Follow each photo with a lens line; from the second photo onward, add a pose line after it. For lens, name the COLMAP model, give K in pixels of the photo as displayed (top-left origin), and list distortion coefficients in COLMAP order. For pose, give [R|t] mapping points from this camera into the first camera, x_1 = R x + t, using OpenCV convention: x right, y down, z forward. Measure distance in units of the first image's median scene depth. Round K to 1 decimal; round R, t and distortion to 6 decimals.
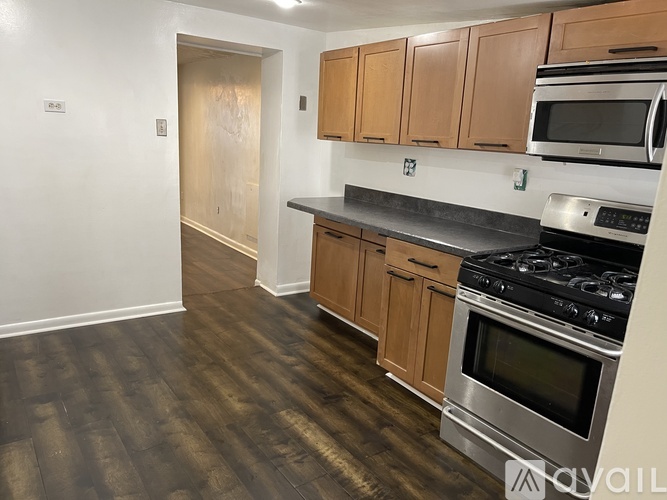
lens RADIAL K [[488.8, 0, 333.1], [0, 488.8, 245.4], [0, 0, 1]] dist [0.066086, -0.090480]
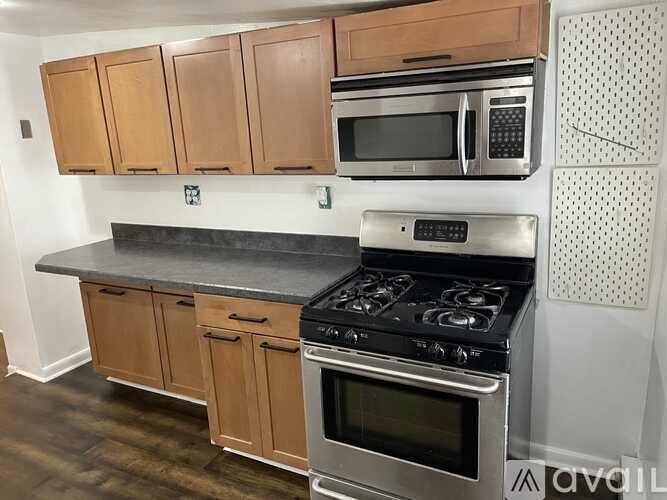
lens RADIAL K [[488.8, 0, 333.1], [0, 488.8, 245.4], [0, 0, 1]] dist [0.066086, -0.090480]
pose [[0.874616, -0.207917, 0.437970, -0.026694], [0.201843, 0.977518, 0.060981, -0.094885], [-0.440802, 0.035066, 0.896919, 0.163742]]
